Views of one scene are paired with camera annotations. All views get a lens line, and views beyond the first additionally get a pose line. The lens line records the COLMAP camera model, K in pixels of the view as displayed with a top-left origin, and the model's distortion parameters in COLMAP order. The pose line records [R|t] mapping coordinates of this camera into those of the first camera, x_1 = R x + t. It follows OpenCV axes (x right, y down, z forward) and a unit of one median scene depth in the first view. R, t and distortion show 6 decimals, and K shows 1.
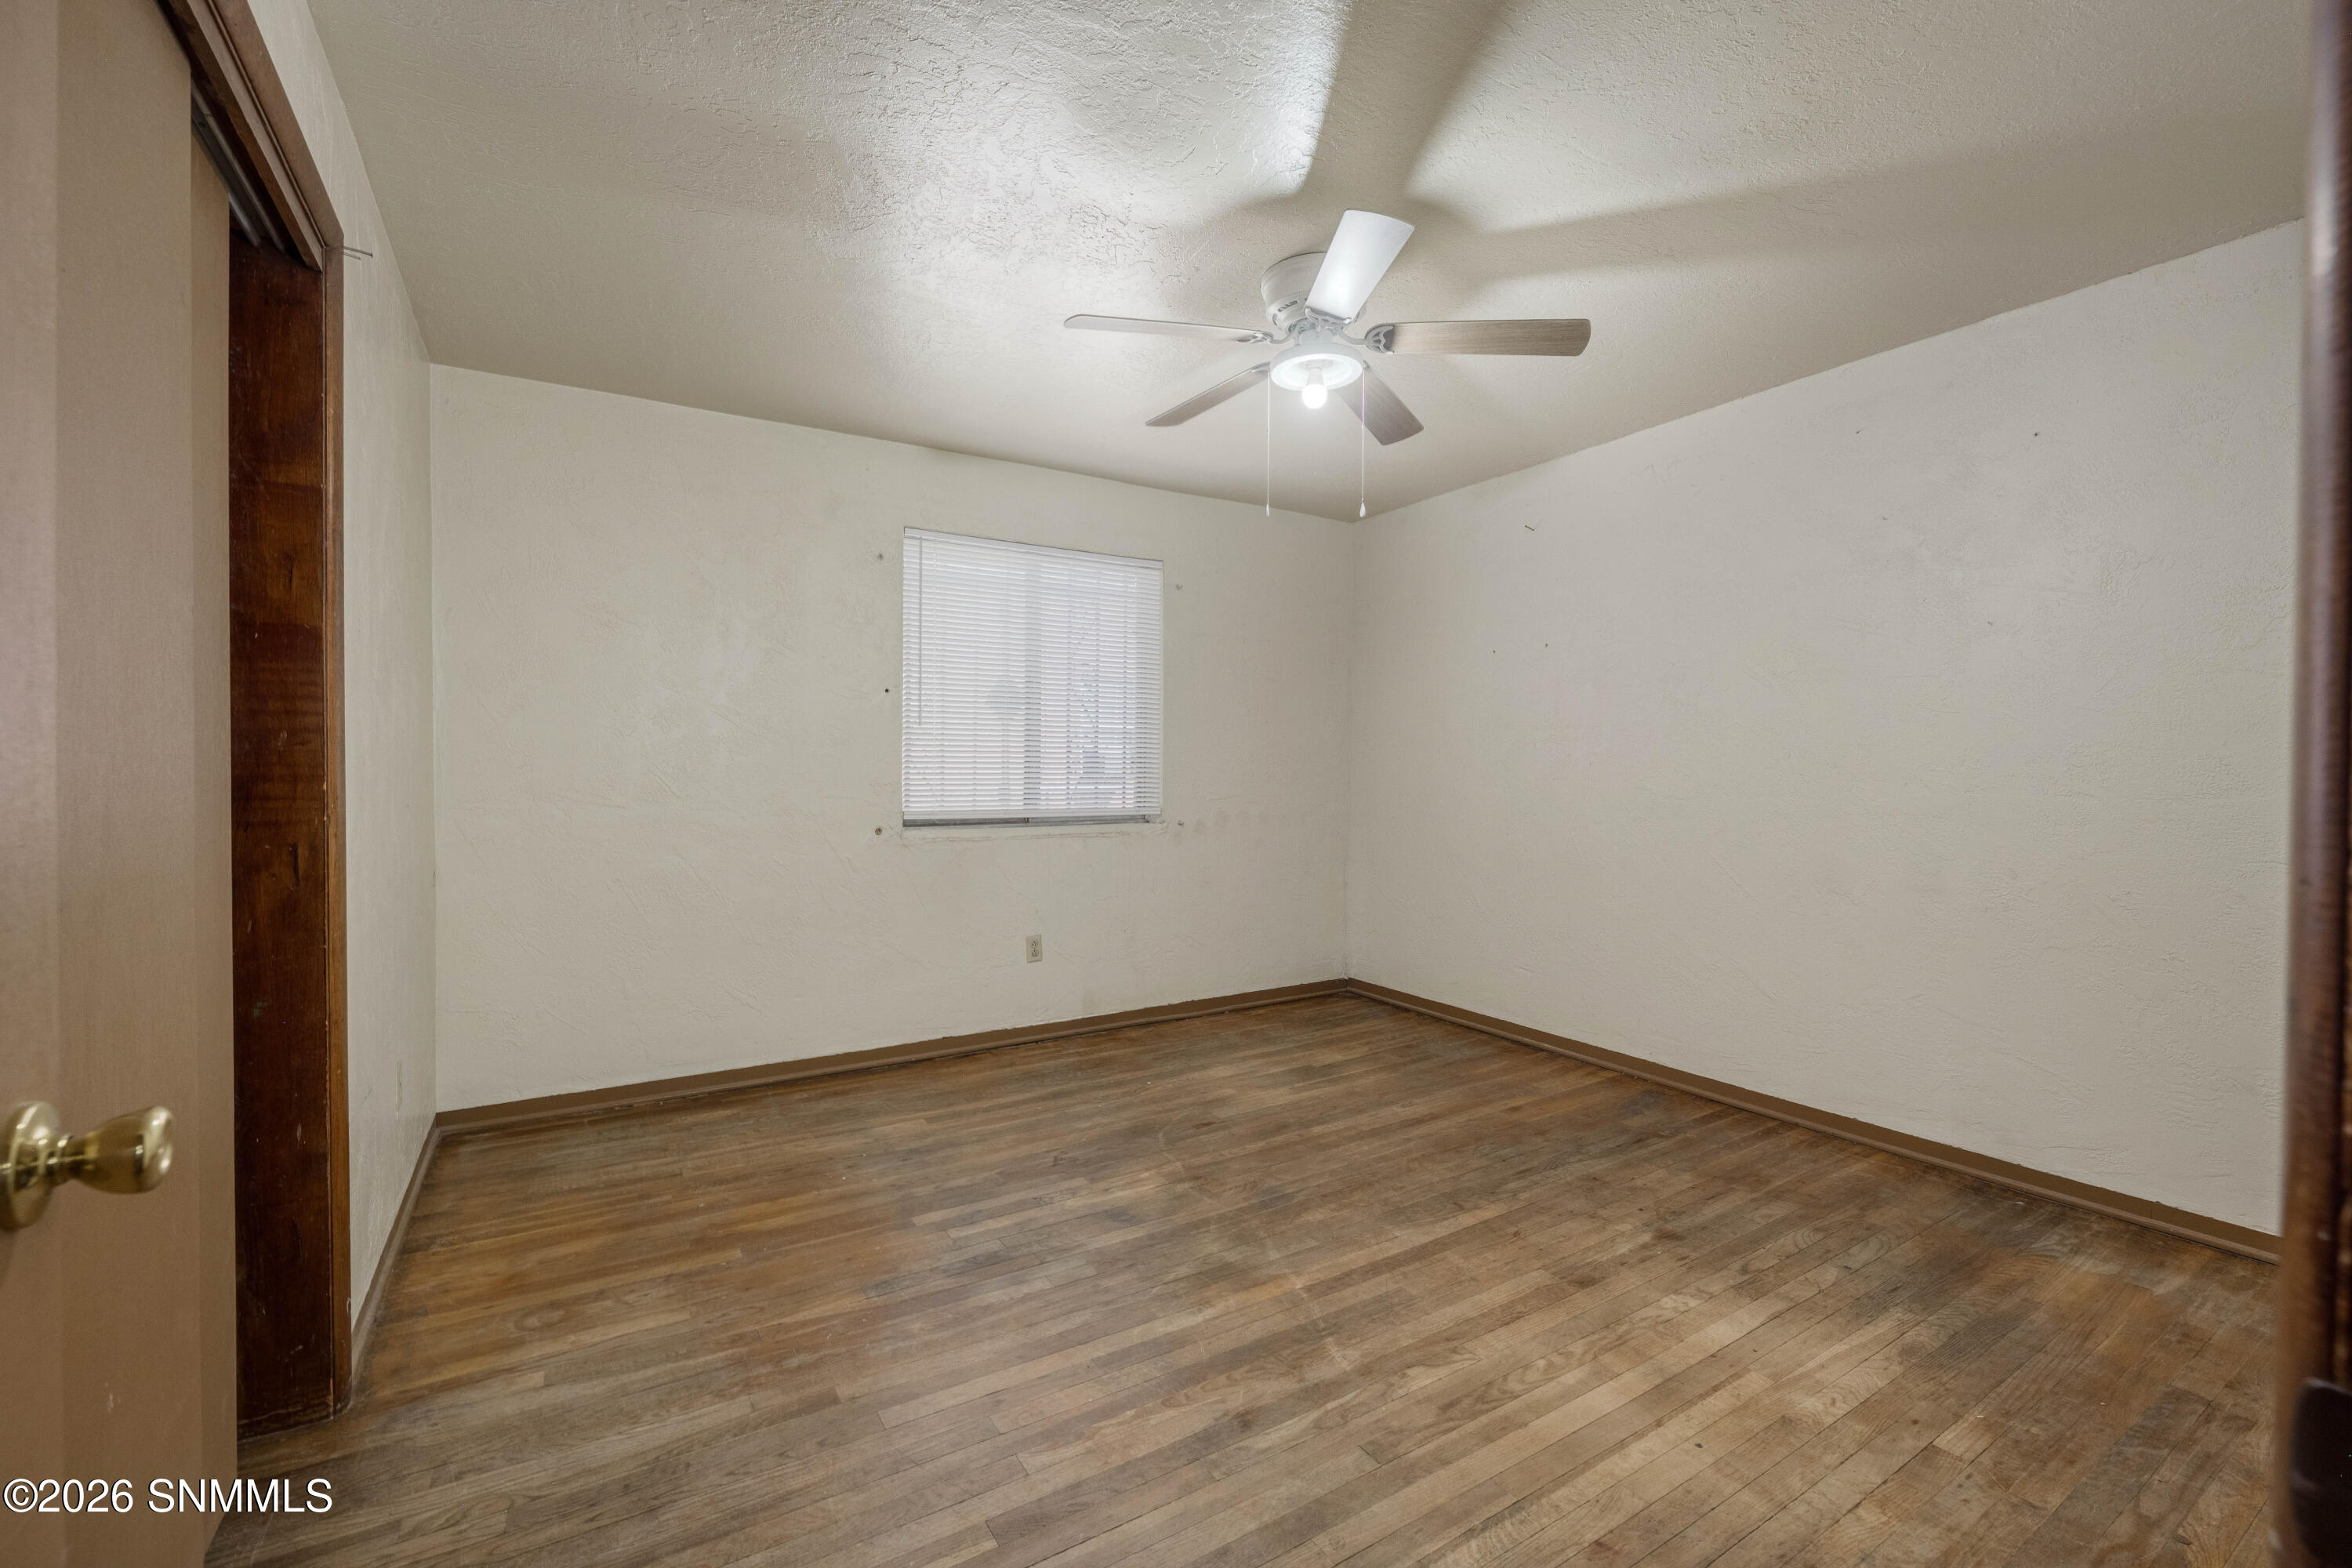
lens RADIAL K [[961.5, 0, 1164.0], [0, 961.5, 784.9], [0, 0, 1]] dist [-0.003846, -0.000067]
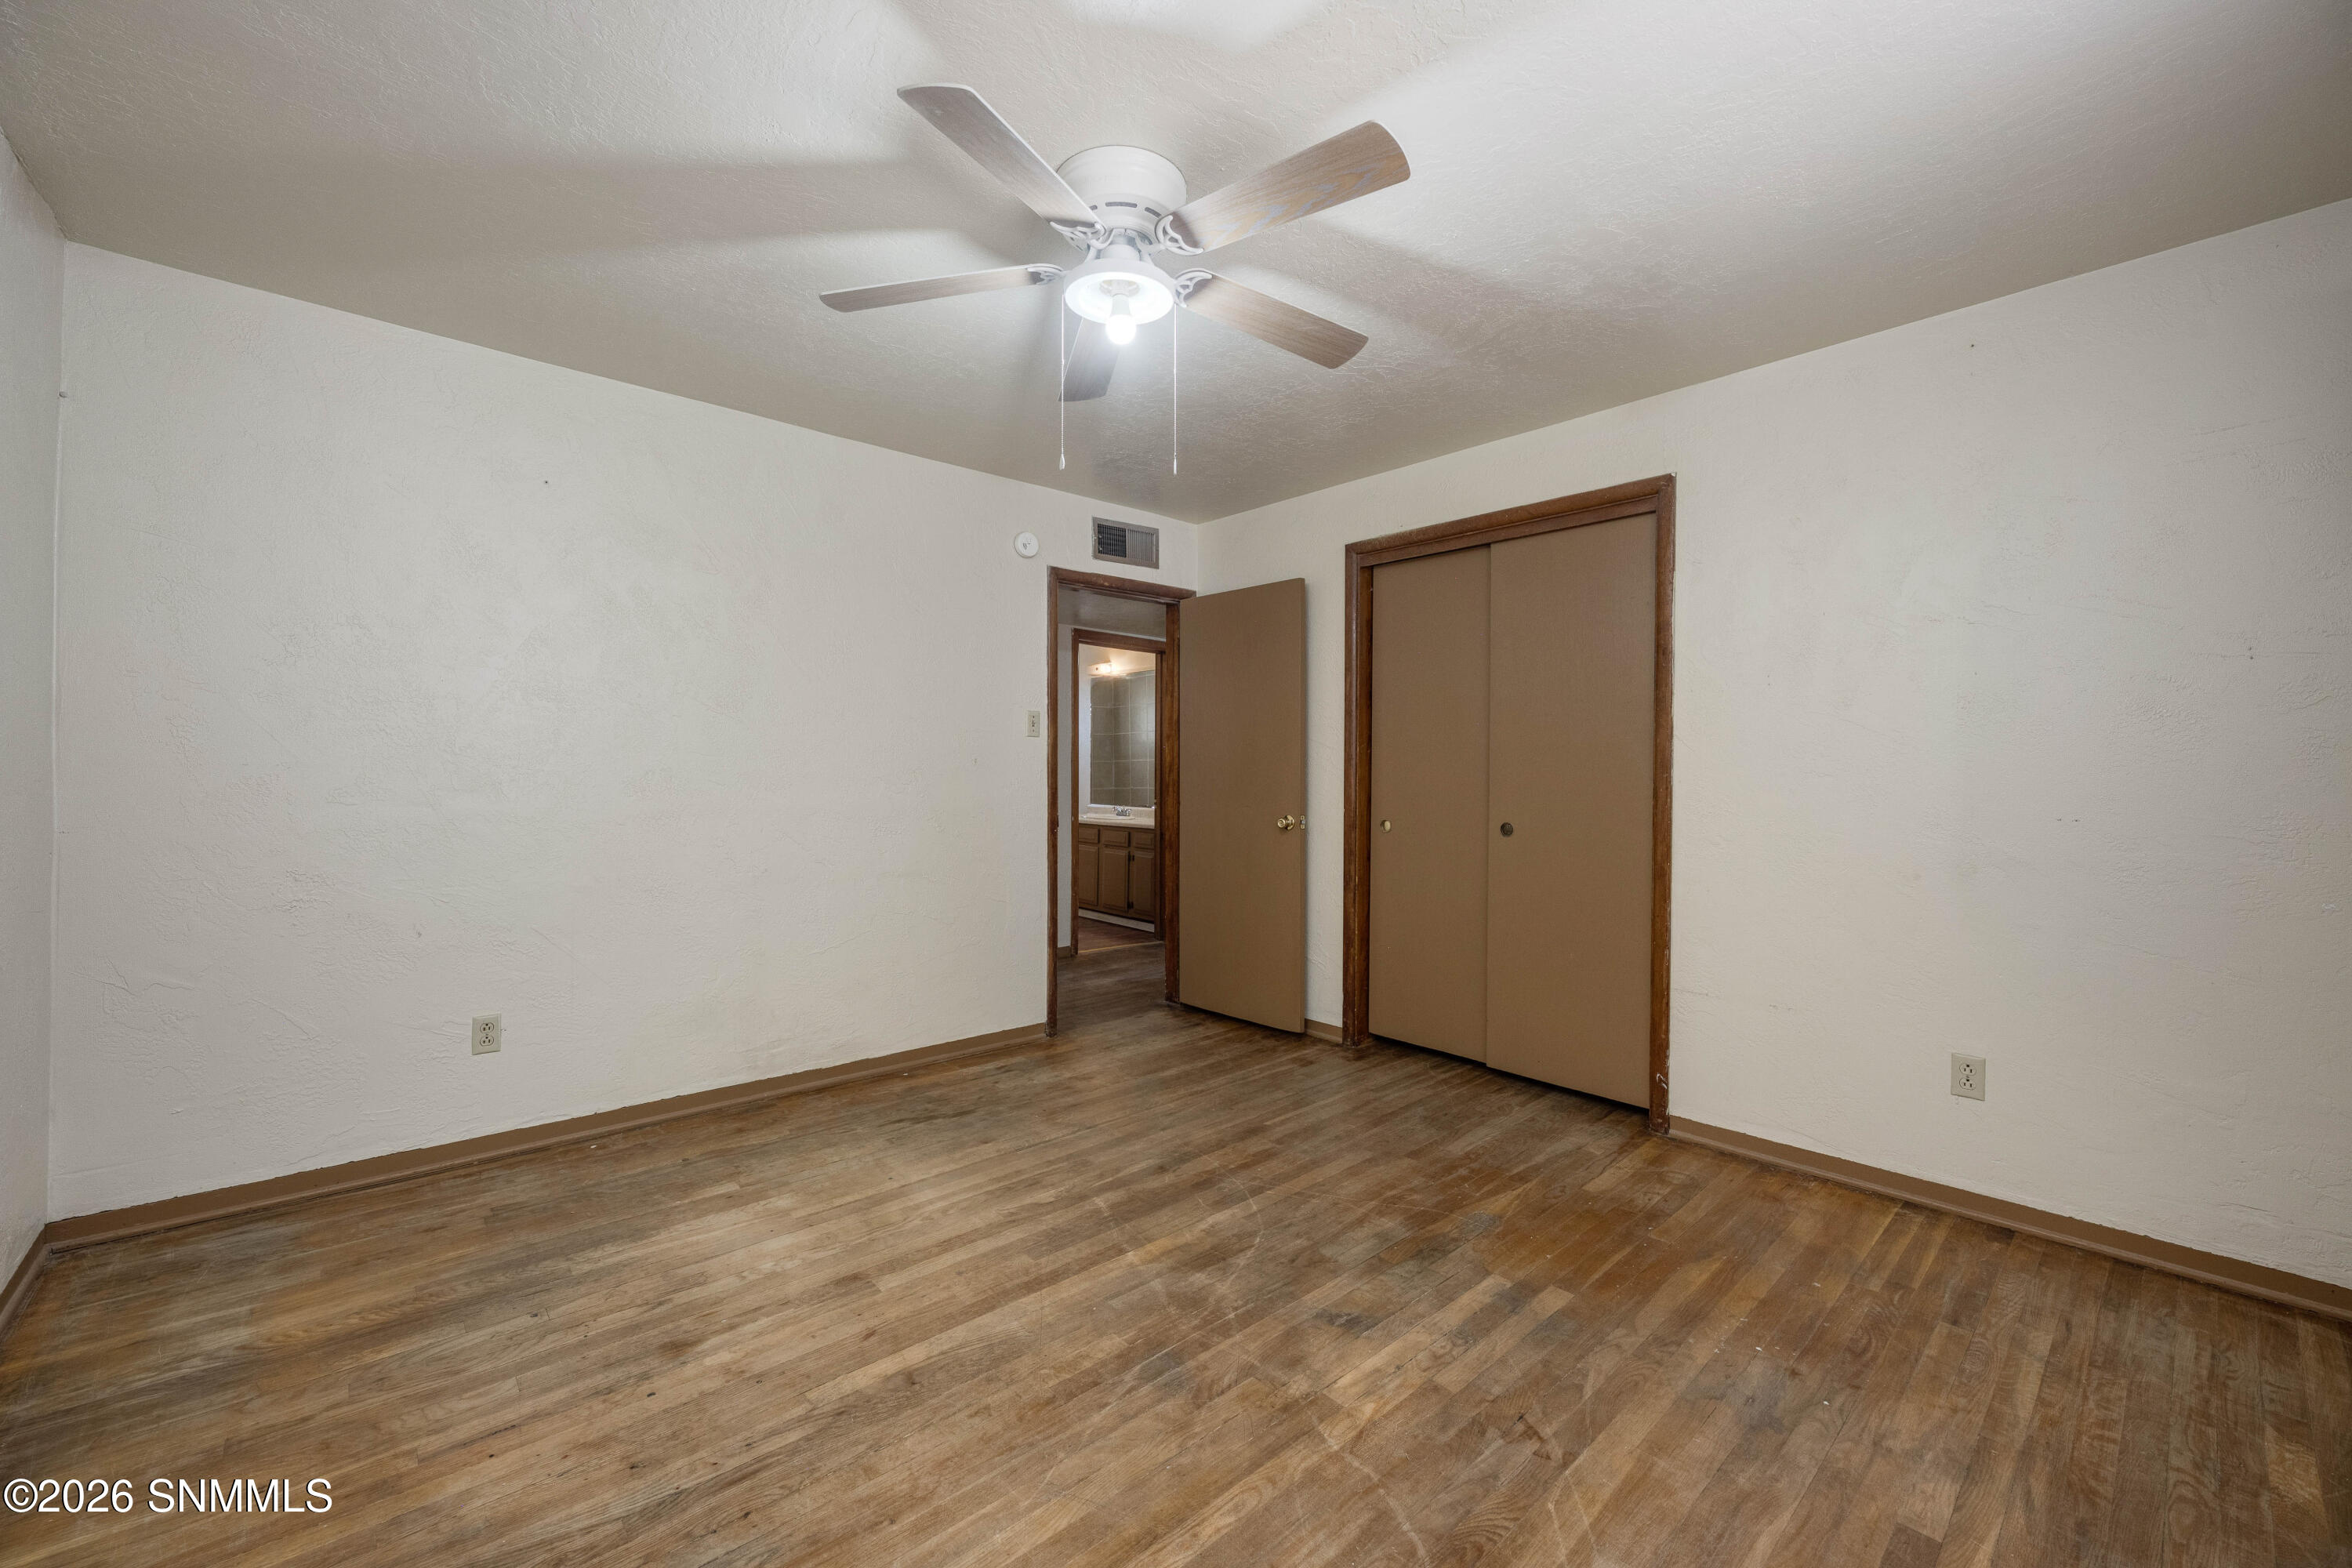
lens RADIAL K [[934.9, 0, 1171.4], [0, 934.9, 775.7], [0, 0, 1]] dist [-0.002357, -0.000117]
pose [[-0.982694, -0.007154, -0.185098, 0.289320], [-0.011365, 0.999700, 0.021699, -0.036667], [0.184887, 0.023427, -0.982480, 2.000449]]
